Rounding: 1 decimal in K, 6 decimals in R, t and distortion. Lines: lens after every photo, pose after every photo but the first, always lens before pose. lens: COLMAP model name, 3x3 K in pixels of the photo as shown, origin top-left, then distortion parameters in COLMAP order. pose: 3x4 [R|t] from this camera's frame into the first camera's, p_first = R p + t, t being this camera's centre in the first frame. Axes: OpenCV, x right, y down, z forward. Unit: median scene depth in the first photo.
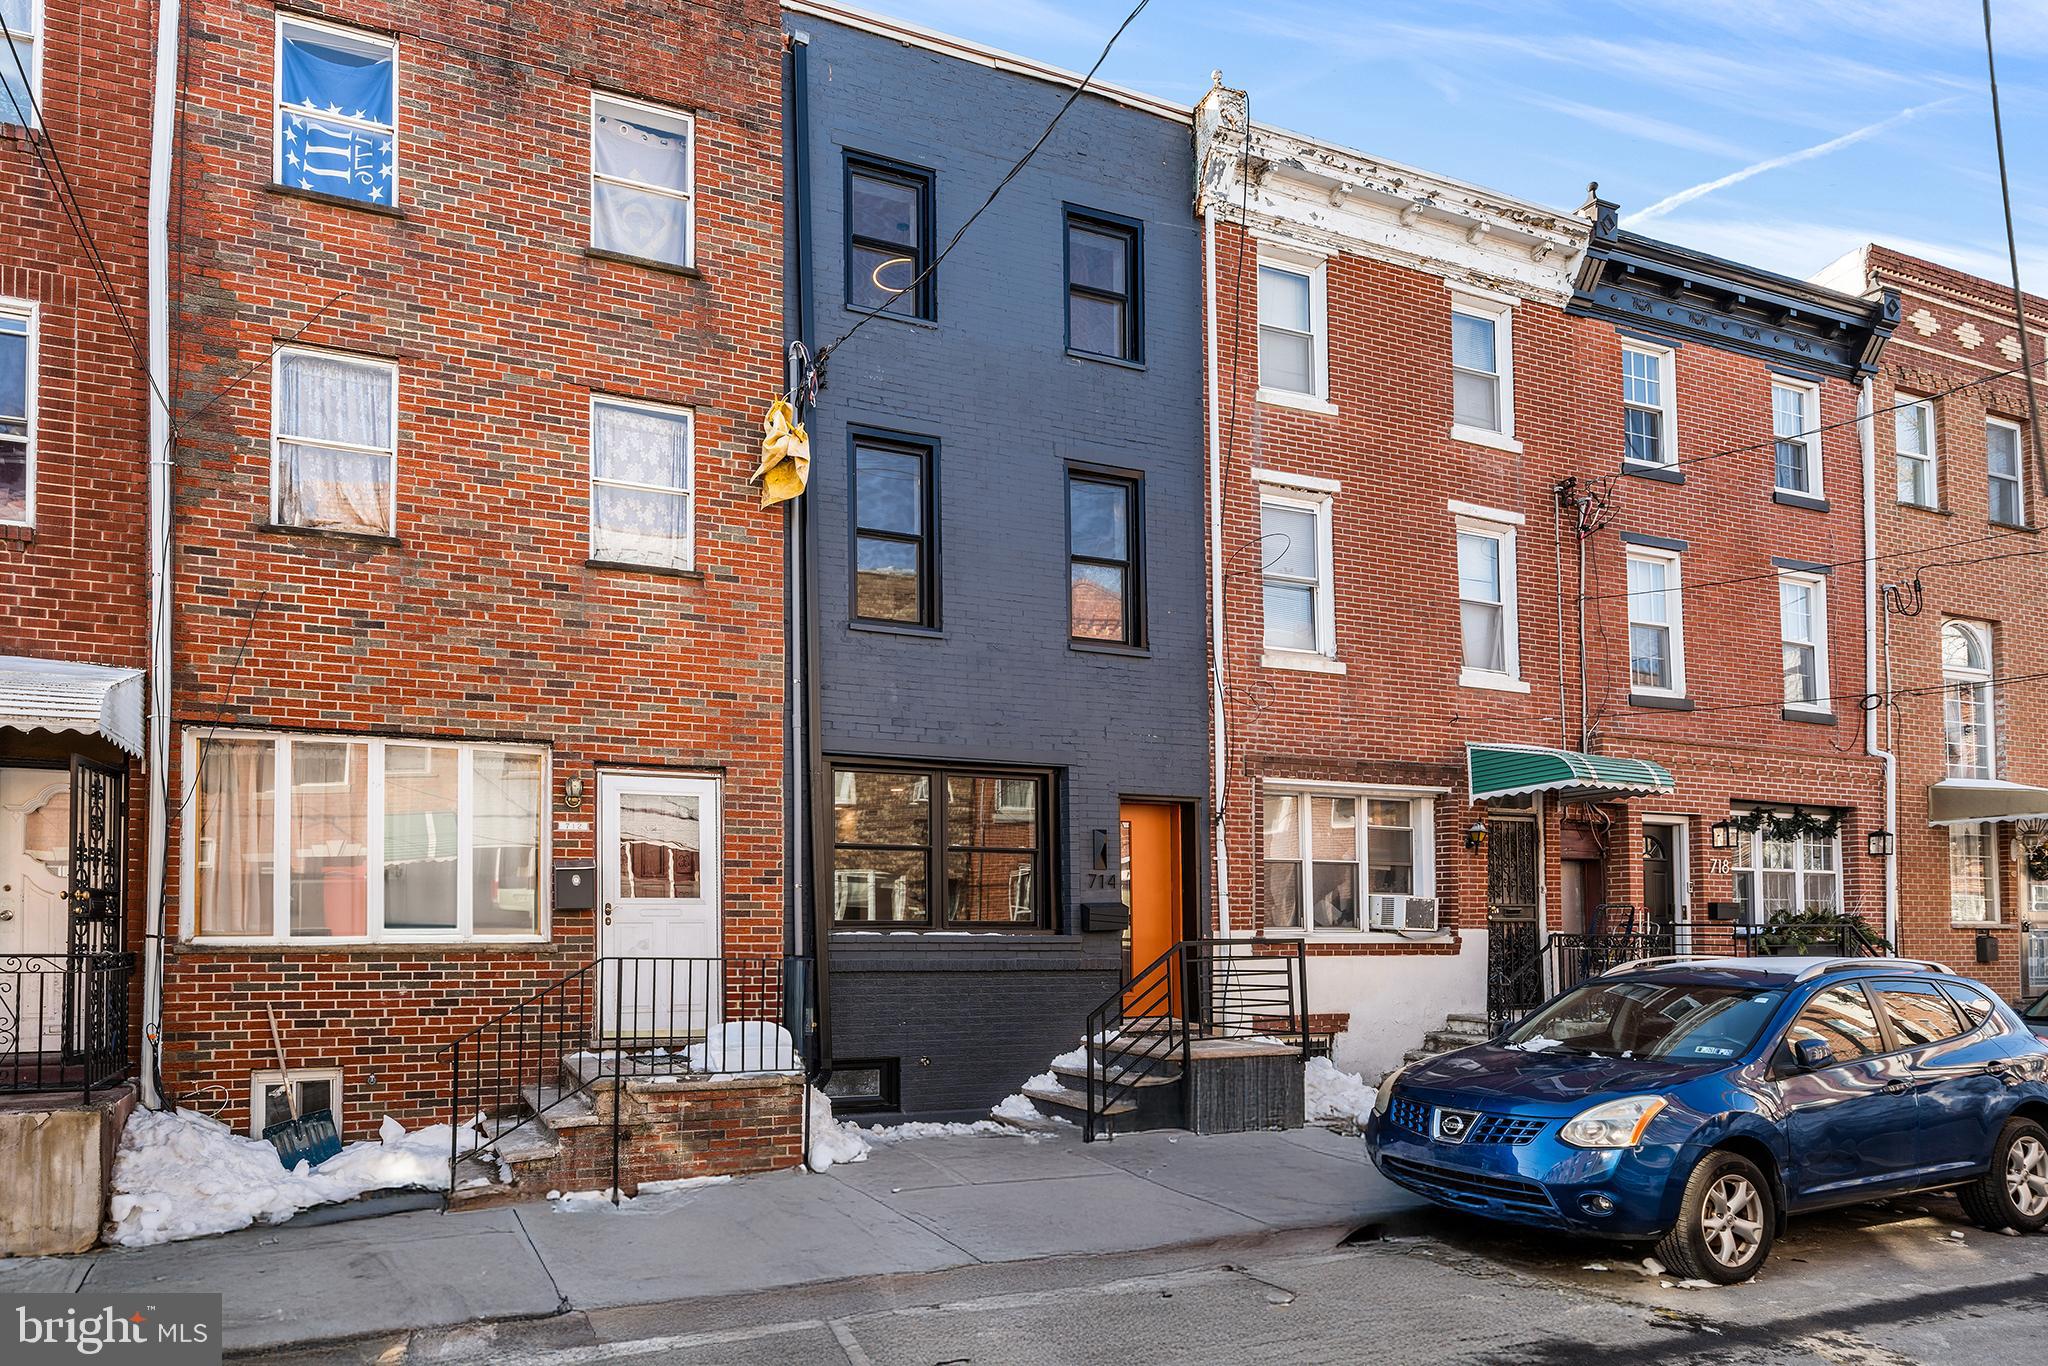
lens RADIAL K [[1031.3, 0, 1024.0], [0, 1031.3, 683.0], [0, 0, 1]] dist [0.000176, -0.000148]
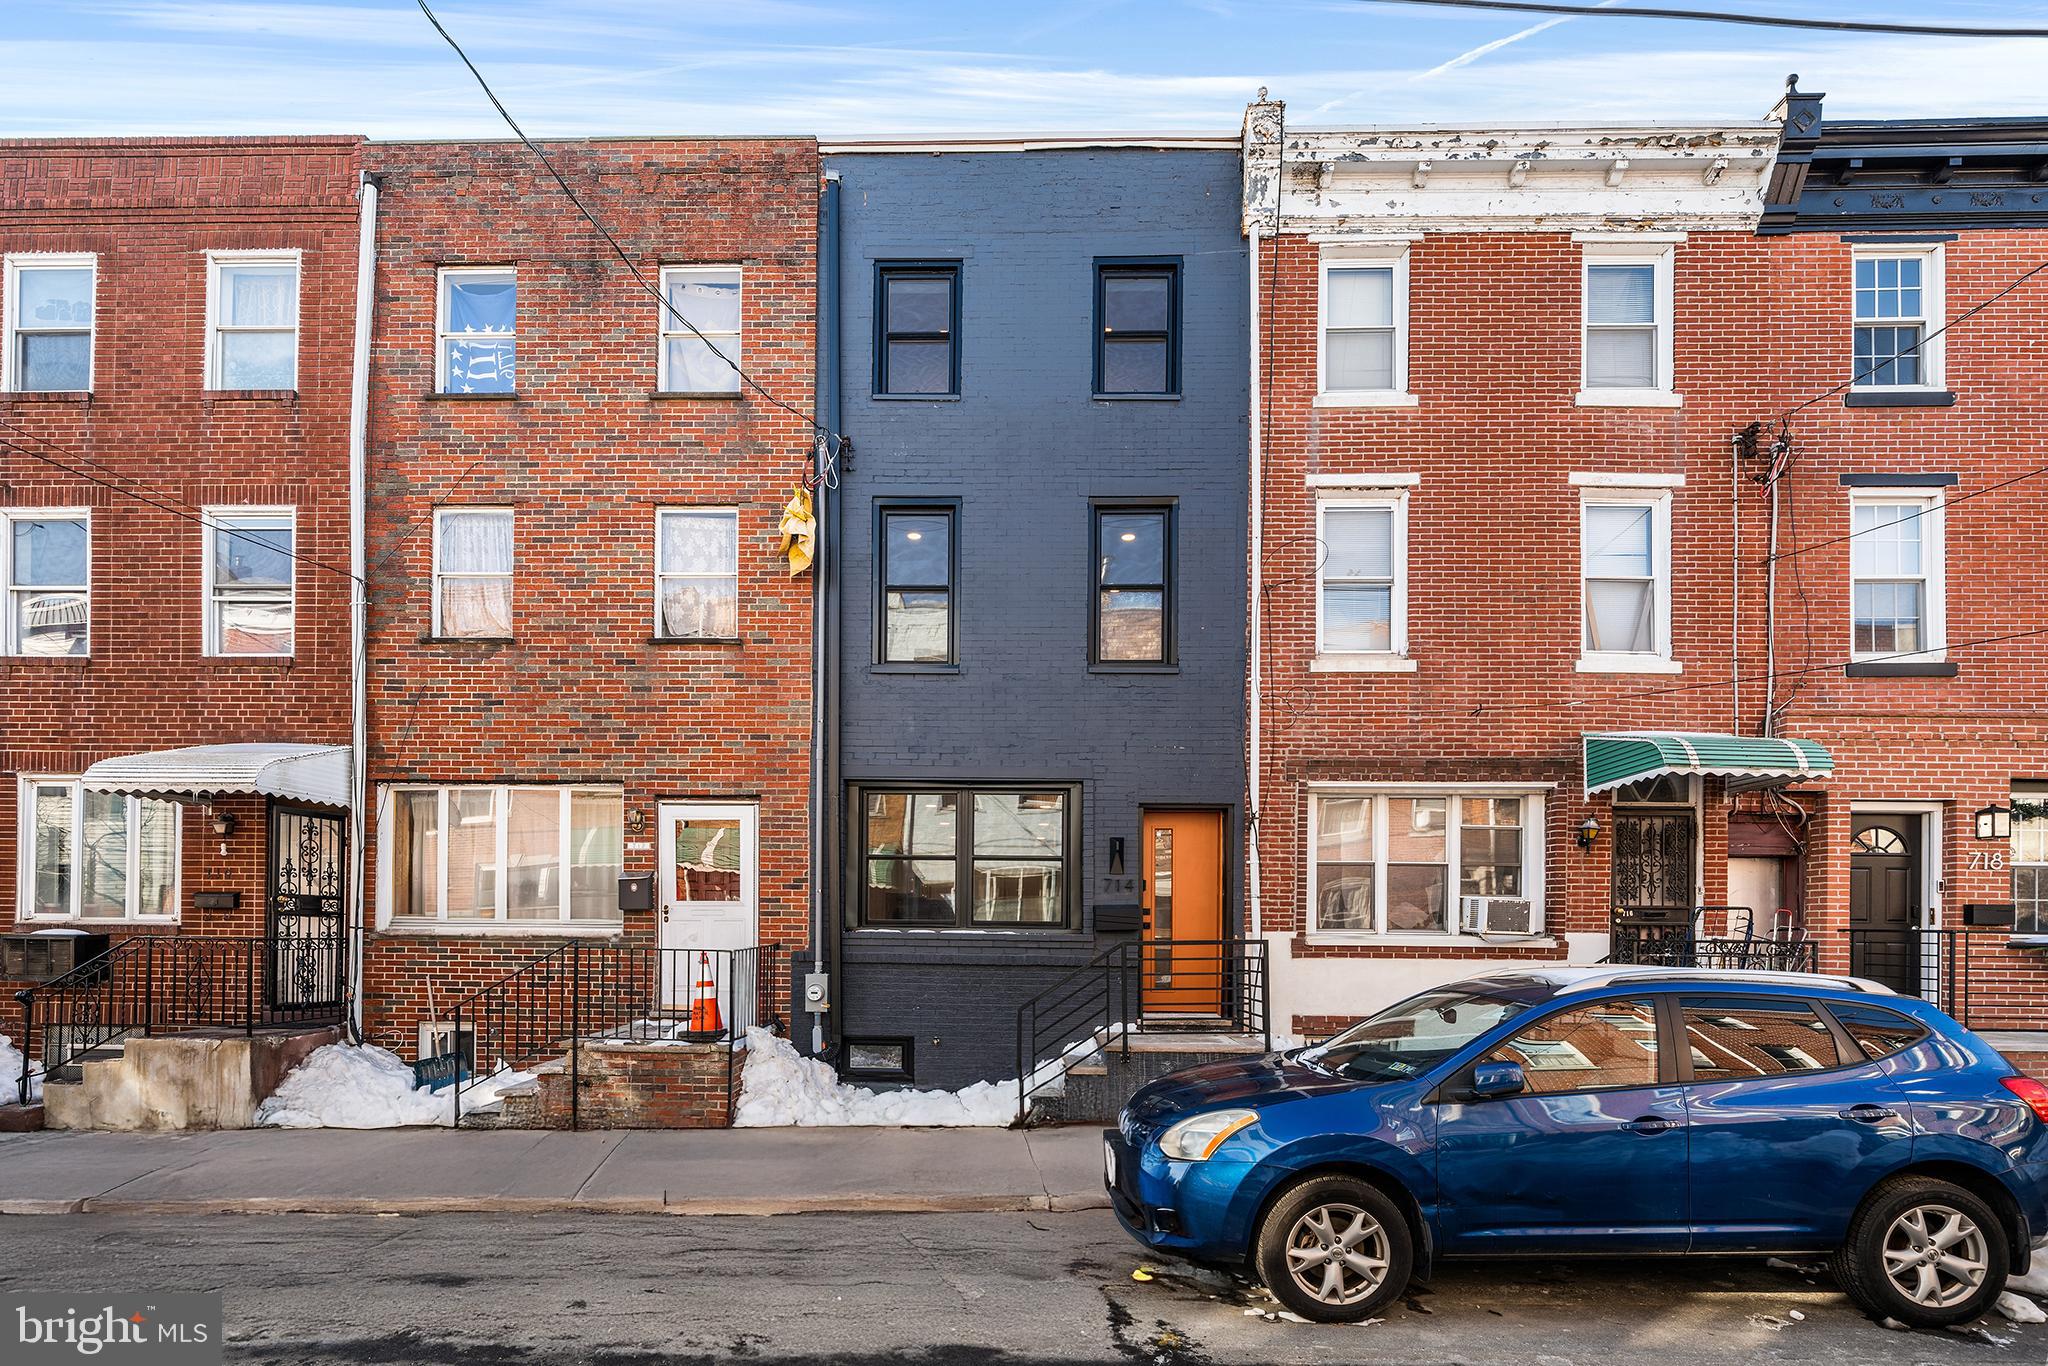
lens RADIAL K [[911.5, 0, 1023.9], [0, 911.5, 735.4], [0, 0, 1]] dist [-0.000924, -0.000516]
pose [[0.935414, -0.065187, -0.347494, 0.305445], [0.073782, 0.997208, 0.011545, 0.016914], [0.345771, -0.036438, 0.937611, 0.073679]]
